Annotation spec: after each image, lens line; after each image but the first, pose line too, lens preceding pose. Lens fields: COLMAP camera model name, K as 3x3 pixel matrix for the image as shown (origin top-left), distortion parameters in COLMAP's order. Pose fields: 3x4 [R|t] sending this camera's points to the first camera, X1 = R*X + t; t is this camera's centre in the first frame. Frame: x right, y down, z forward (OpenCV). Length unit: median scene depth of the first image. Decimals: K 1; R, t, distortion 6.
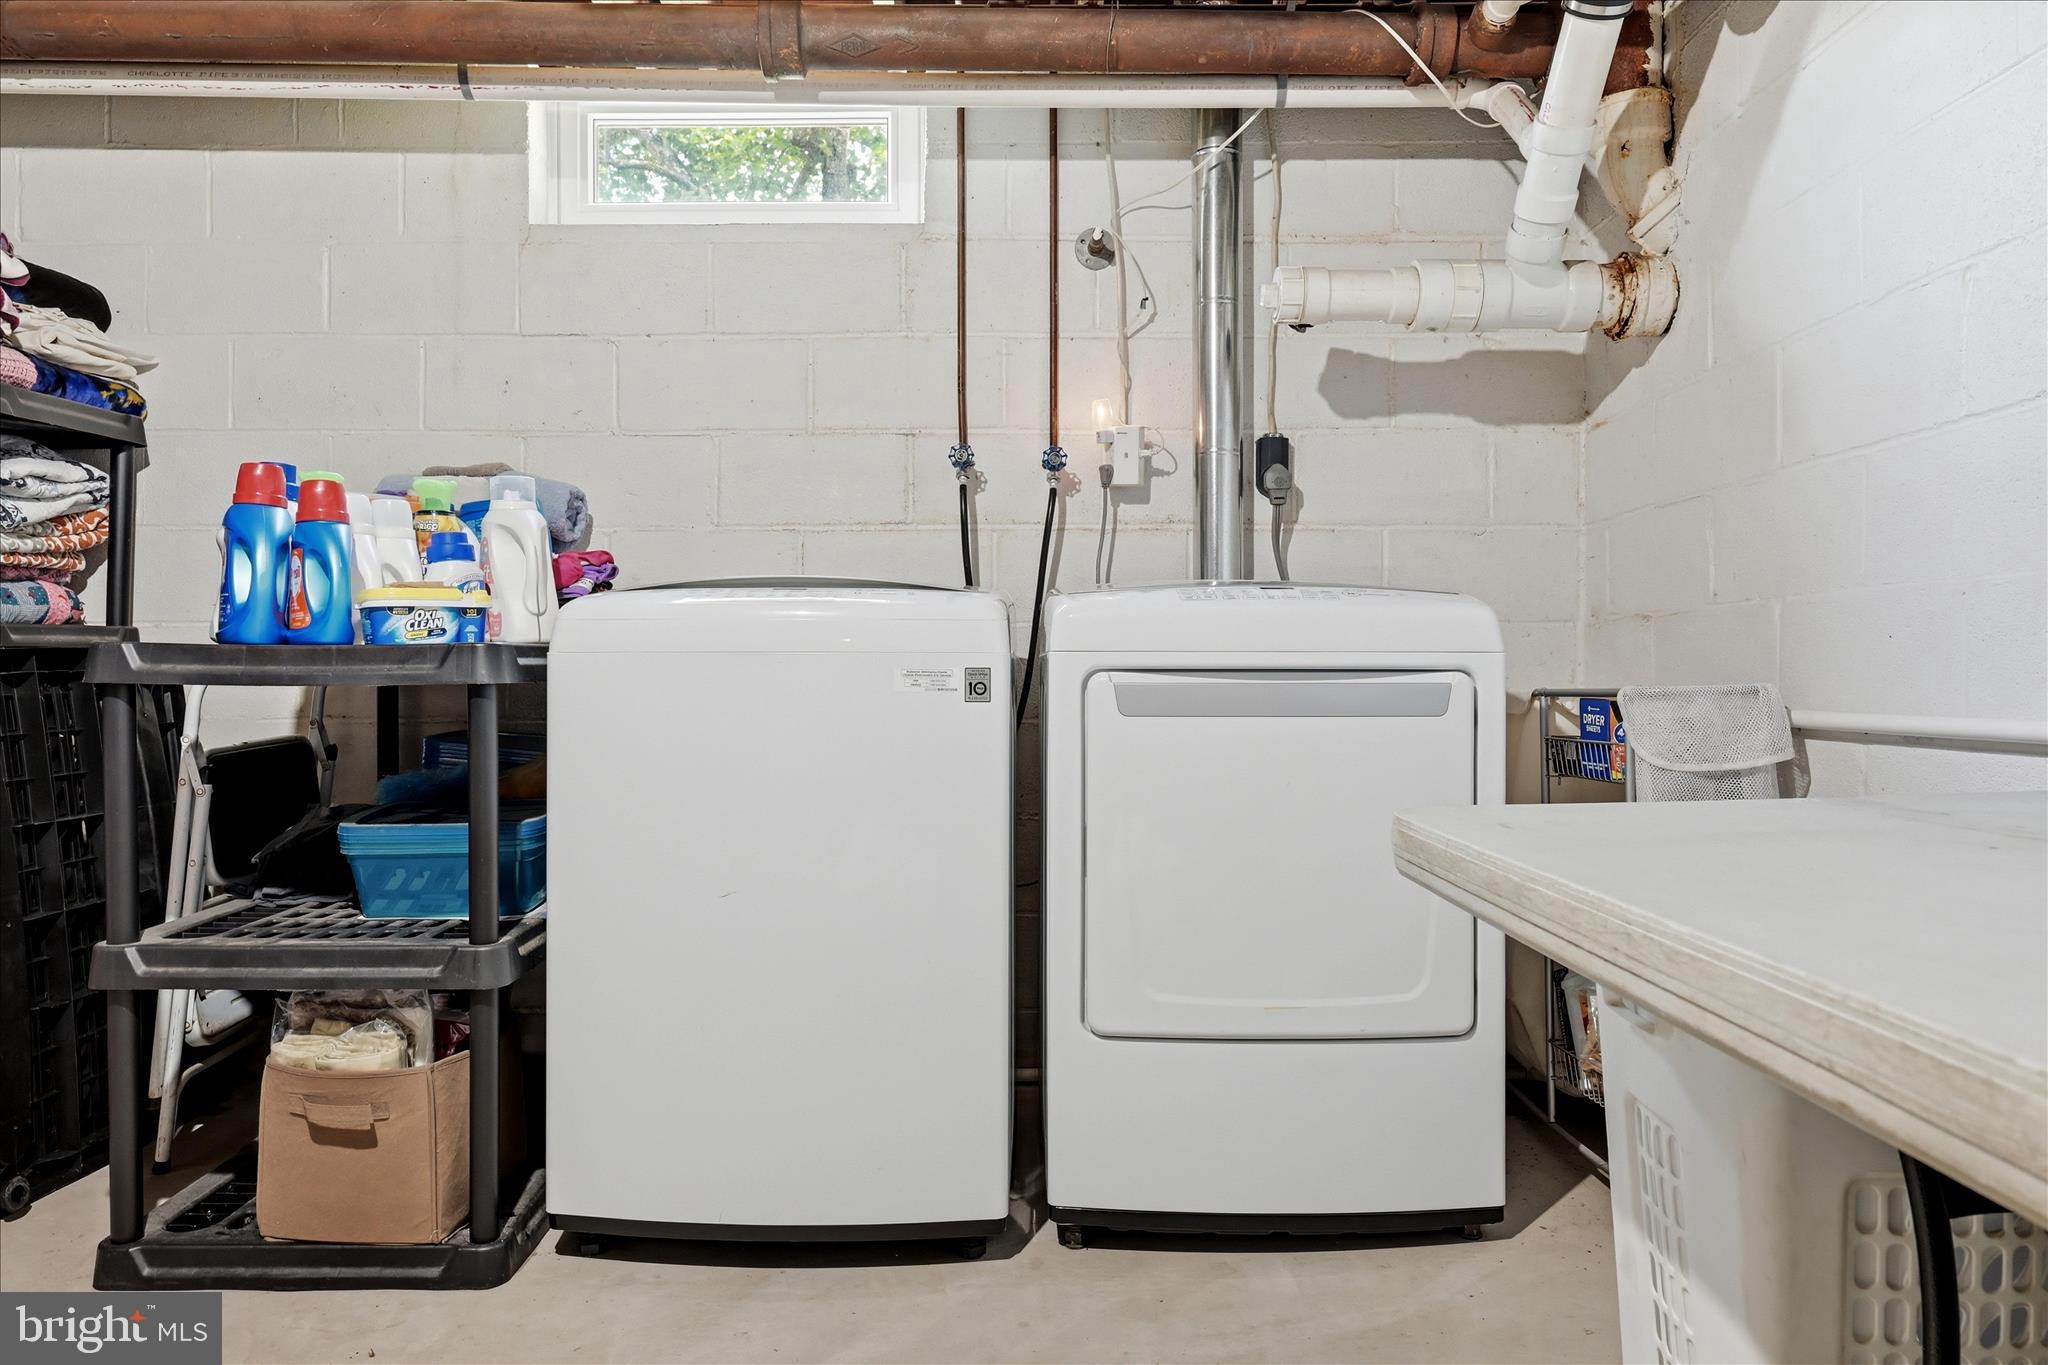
lens RADIAL K [[1311.4, 0, 1025.8], [0, 1311.4, 671.7], [0, 0, 1]] dist [0.007212, 0.002213]
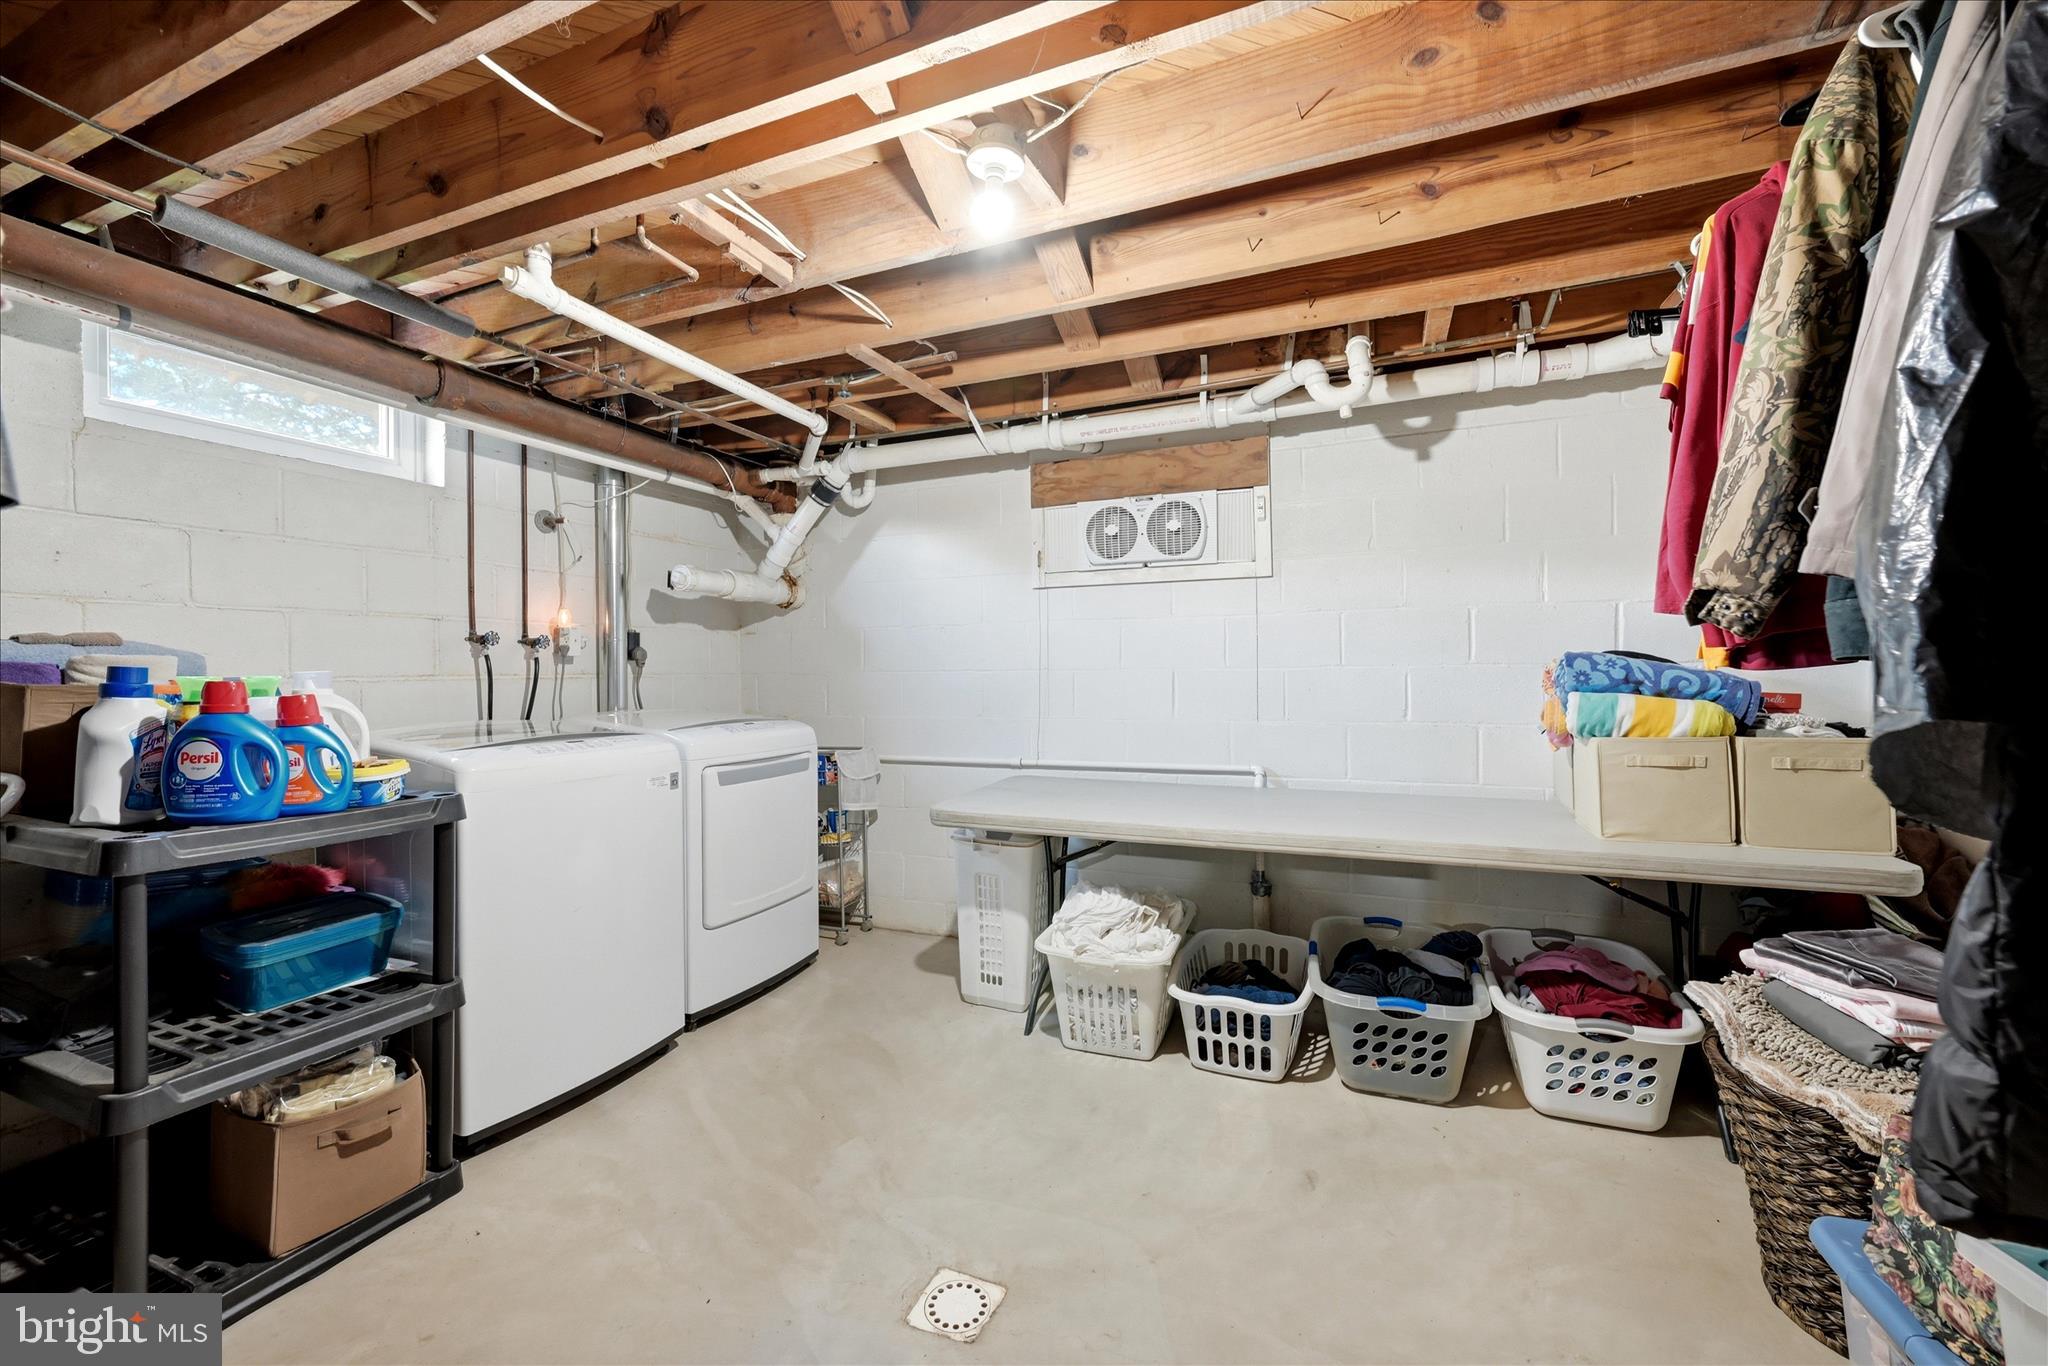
lens RADIAL K [[840.4, 0, 1018.9], [0, 840.4, 676.8], [0, 0, 1]] dist [0.000760, 0.000038]
pose [[0.379560, -0.013806, 0.925064, -0.840304], [0.009562, 0.999894, 0.011000, -0.130544], [-0.925118, 0.004670, 0.379651, -0.026624]]
